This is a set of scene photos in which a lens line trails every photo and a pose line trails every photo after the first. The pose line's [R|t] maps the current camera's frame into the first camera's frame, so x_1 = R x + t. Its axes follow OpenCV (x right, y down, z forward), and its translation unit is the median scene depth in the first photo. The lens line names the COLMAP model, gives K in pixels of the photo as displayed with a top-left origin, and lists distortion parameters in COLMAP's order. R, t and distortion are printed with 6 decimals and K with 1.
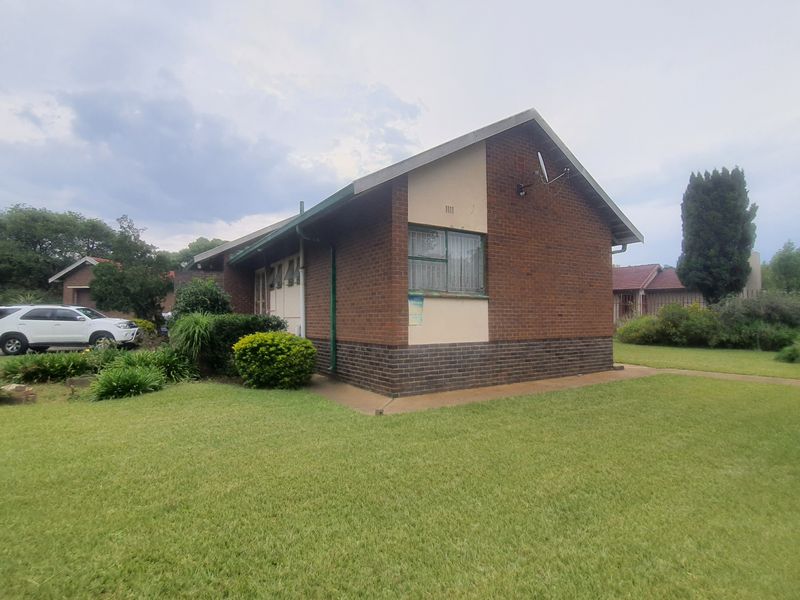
lens RADIAL K [[417.6, 0, 401.9], [0, 417.6, 301.1], [0, 0, 1]] dist [0.008692, -0.004012]
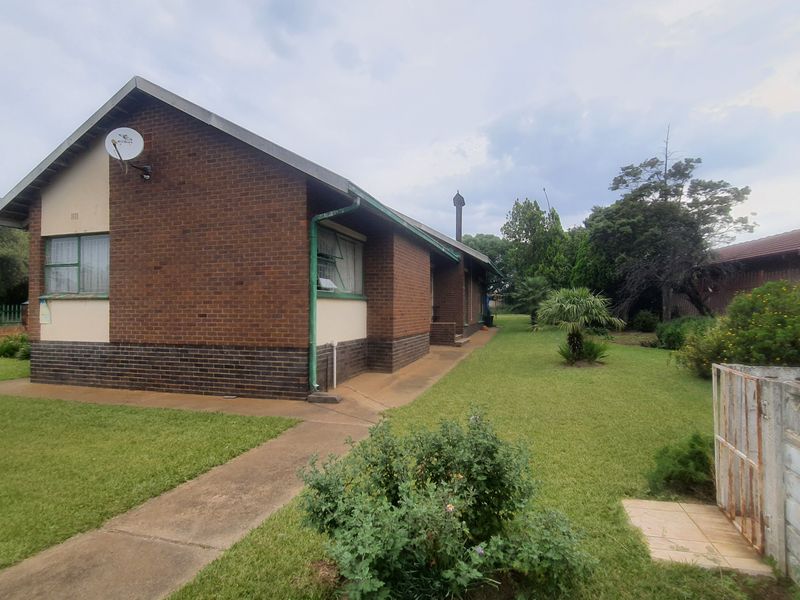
lens RADIAL K [[417.6, 0, 401.7], [0, 417.6, 300.7], [0, 0, 1]] dist [0.008692, -0.004012]
pose [[0.642712, -0.010381, -0.766037, 1.398900], [0.033613, 0.999327, 0.014659, 0.007975], [0.765370, -0.035170, 0.642629, 0.899320]]
